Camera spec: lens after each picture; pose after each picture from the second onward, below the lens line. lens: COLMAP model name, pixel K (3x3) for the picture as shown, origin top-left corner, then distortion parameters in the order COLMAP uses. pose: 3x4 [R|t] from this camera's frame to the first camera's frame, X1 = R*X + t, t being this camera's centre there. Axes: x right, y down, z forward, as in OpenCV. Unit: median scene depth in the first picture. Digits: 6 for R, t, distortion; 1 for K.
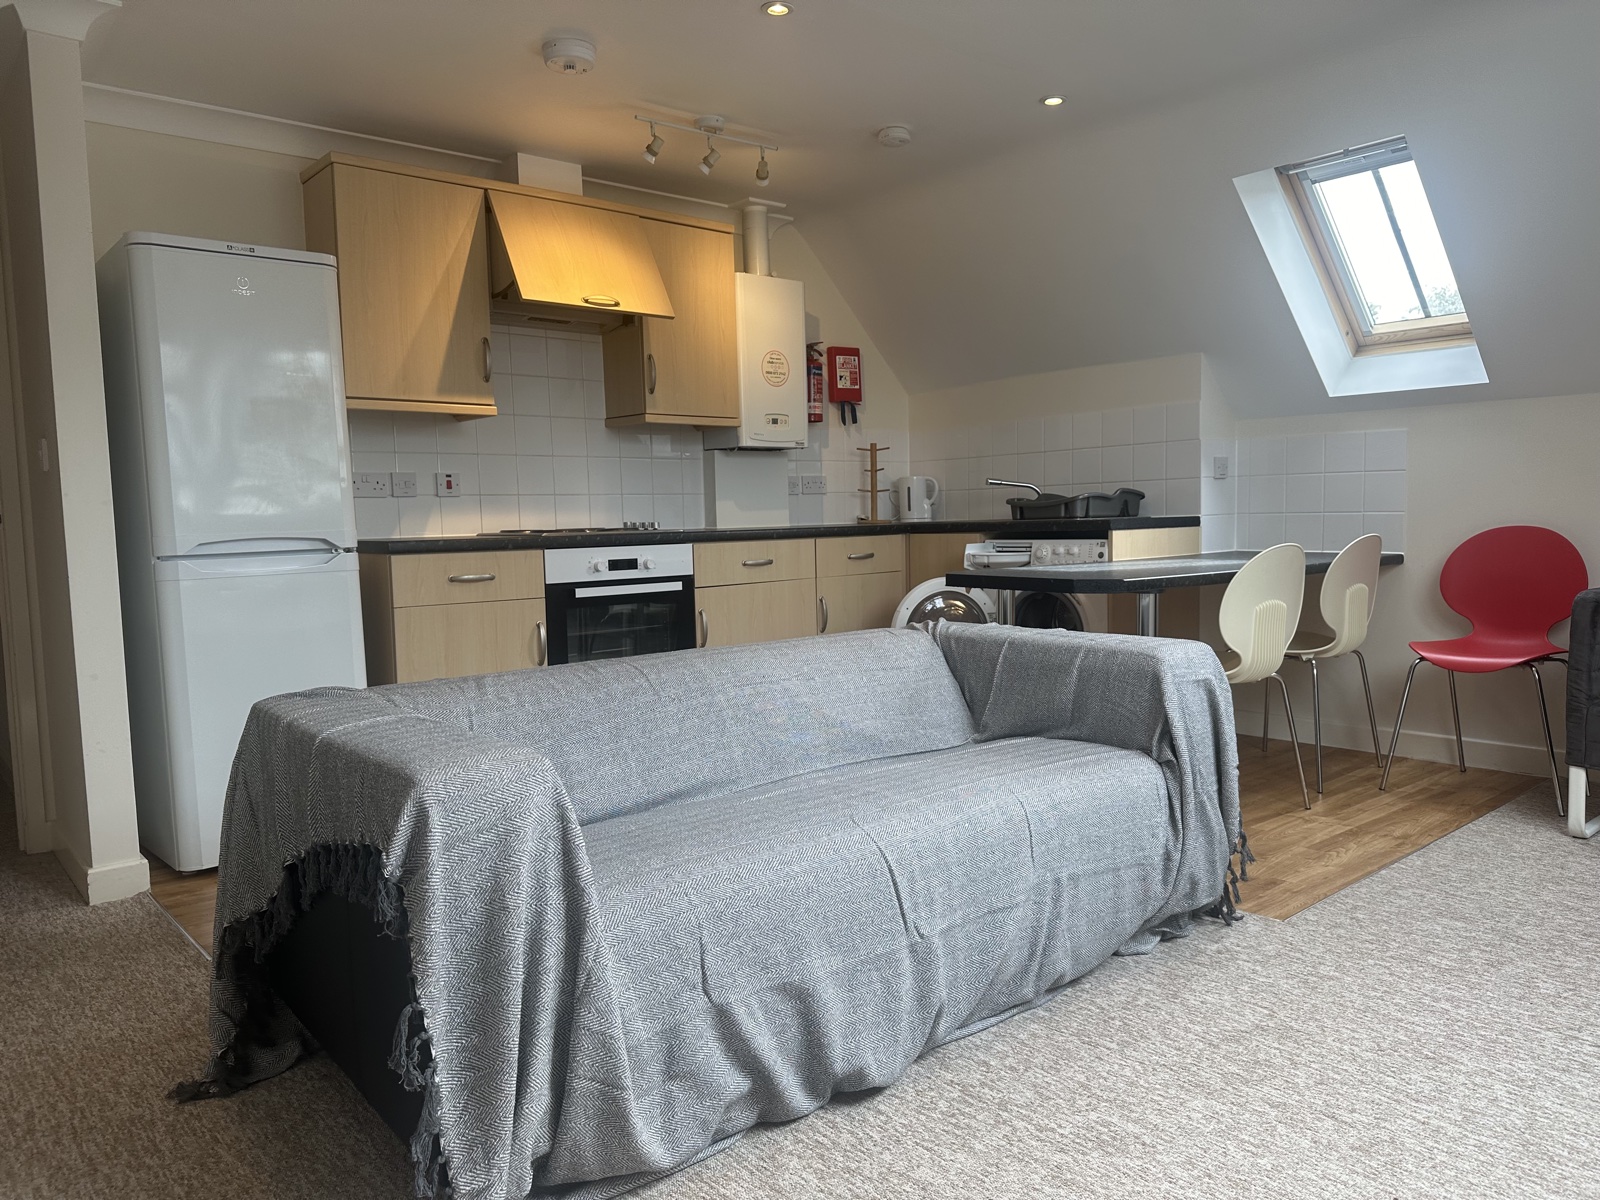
lens RADIAL K [[1106.6, 0, 800.0], [0, 1106.6, 600.0], [0, 0, 1]] dist [0.107072, -0.088272]
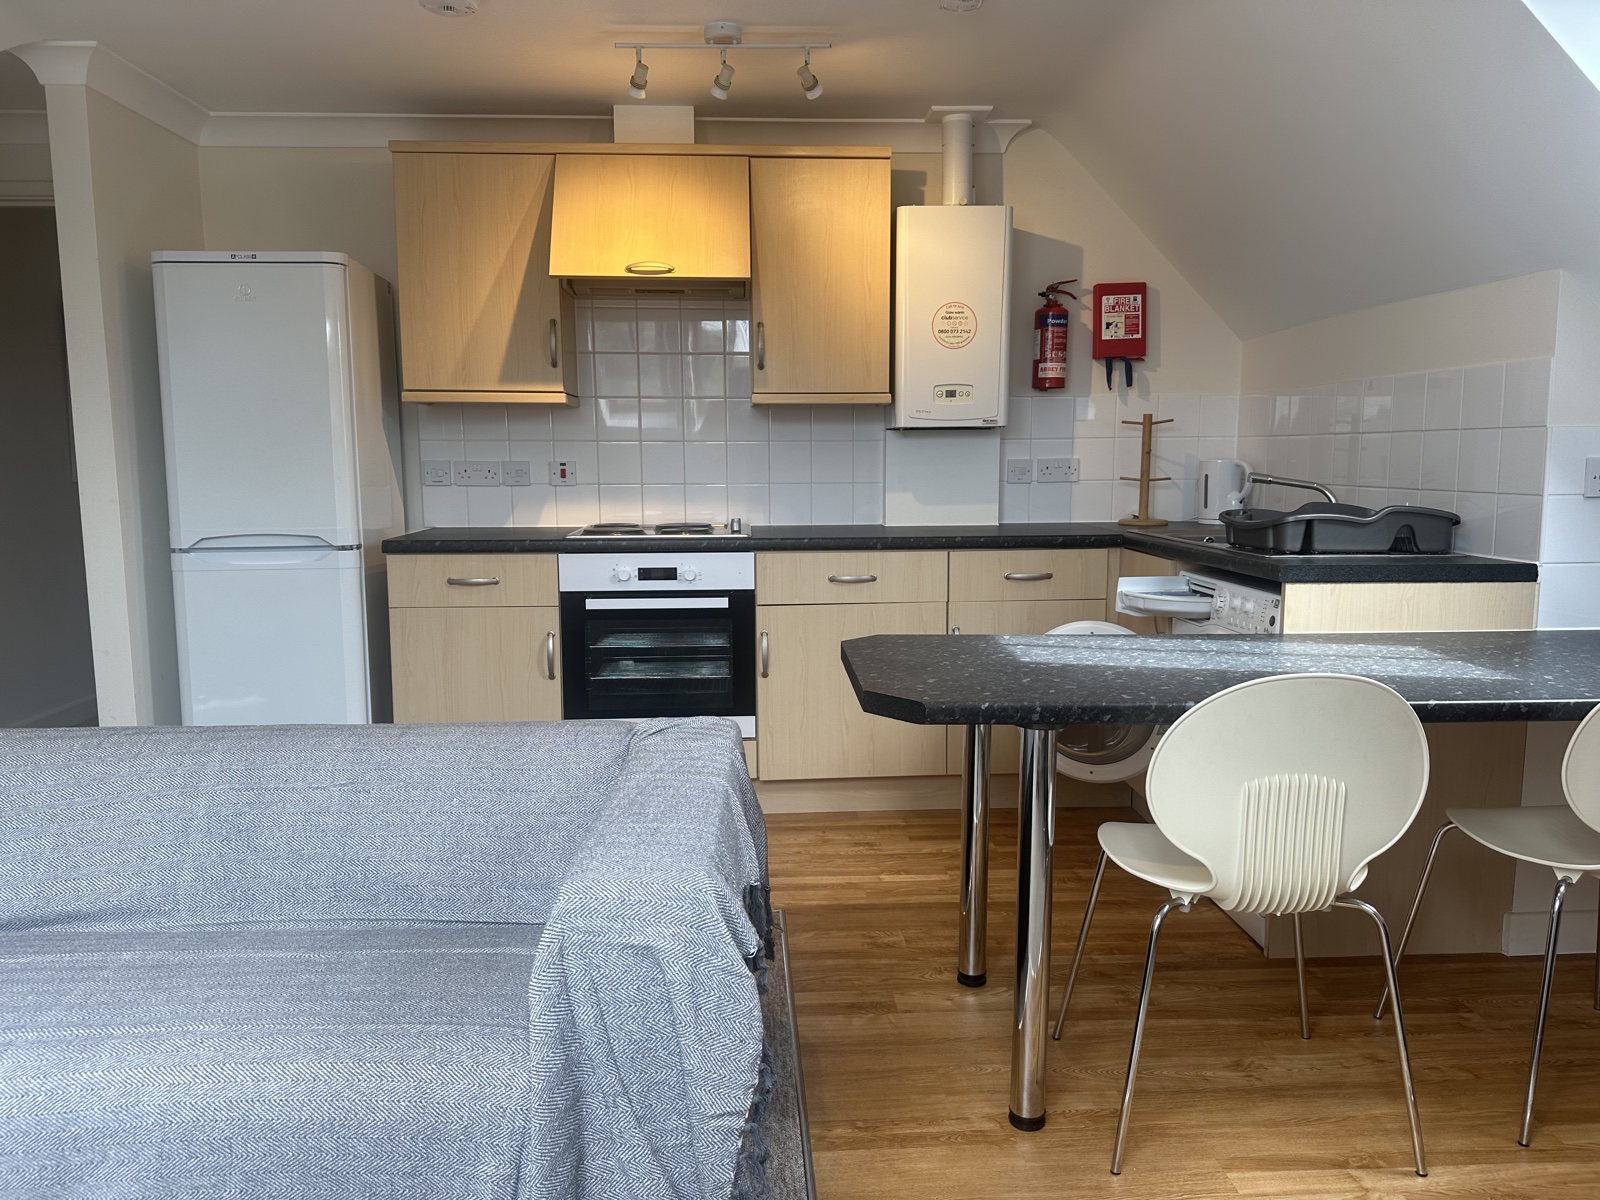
lens RADIAL K [[1106.6, 0, 800.0], [0, 1106.6, 600.0], [0, 0, 1]] dist [0.107072, -0.088272]
pose [[0.796423, 0.099027, -0.596576, 0.433981], [-0.061936, 0.994671, 0.082424, -0.086894], [0.601559, -0.028695, 0.798313, 0.357457]]
